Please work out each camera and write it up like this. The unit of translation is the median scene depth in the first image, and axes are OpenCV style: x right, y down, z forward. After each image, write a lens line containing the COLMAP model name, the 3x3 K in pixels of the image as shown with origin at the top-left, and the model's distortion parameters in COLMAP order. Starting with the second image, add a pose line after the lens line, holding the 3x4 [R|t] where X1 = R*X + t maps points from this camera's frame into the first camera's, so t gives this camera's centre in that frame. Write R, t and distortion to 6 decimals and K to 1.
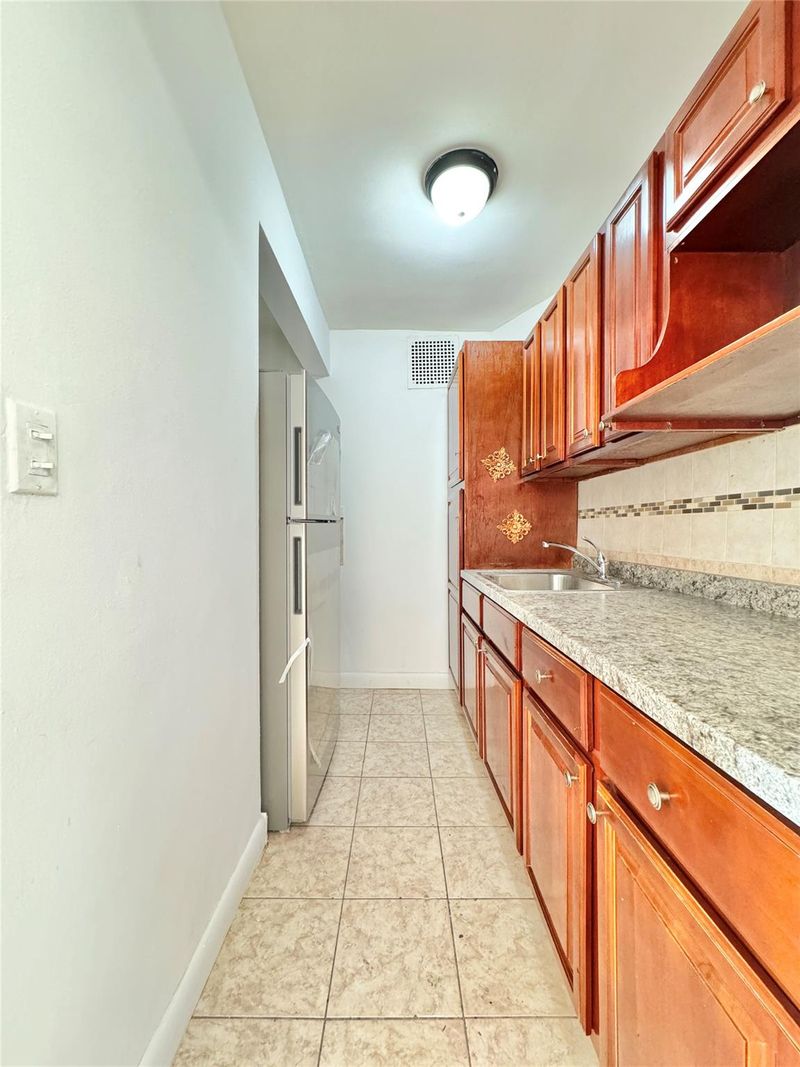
lens RADIAL K [[426.7, 0, 406.9], [0, 426.7, 530.6], [0, 0, 1]] dist [-0.005237, 0.000347]
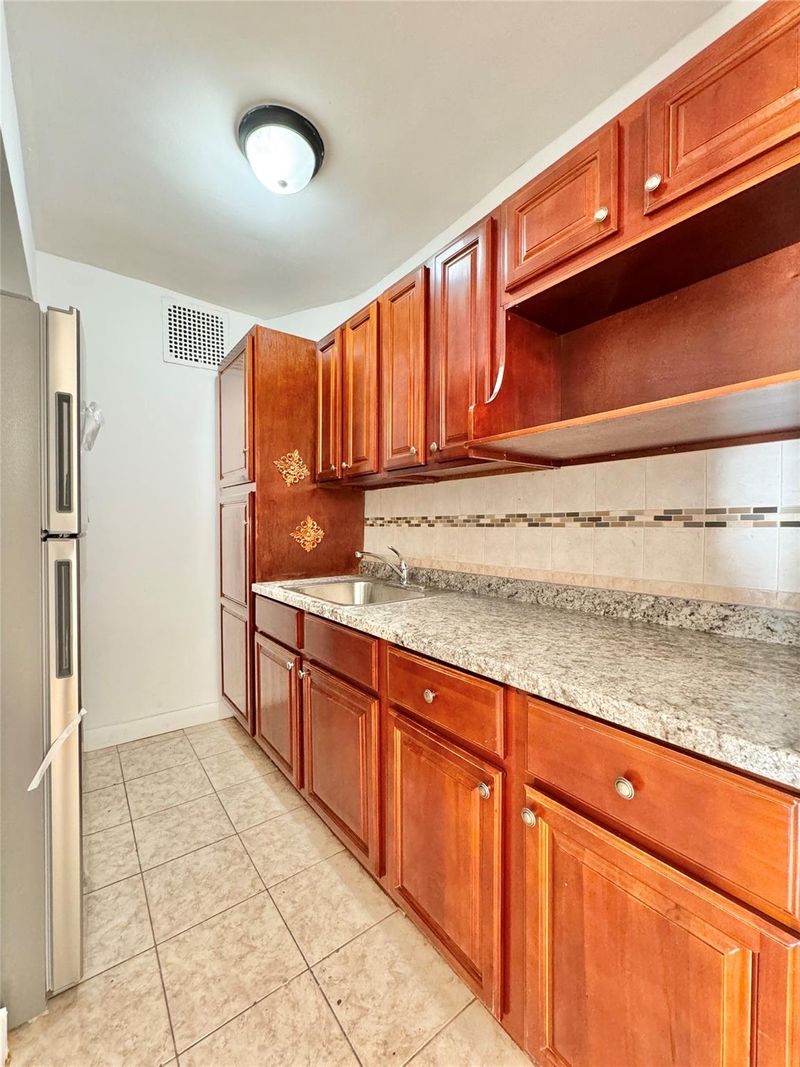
lens RADIAL K [[426.7, 0, 404.3], [0, 426.7, 530.8], [0, 0, 1]] dist [-0.005237, 0.000347]
pose [[0.800060, -0.002467, 0.599915, -0.229641], [-0.002128, 0.999974, 0.006950, -0.036318], [-0.599916, -0.006837, 0.800034, 0.160436]]
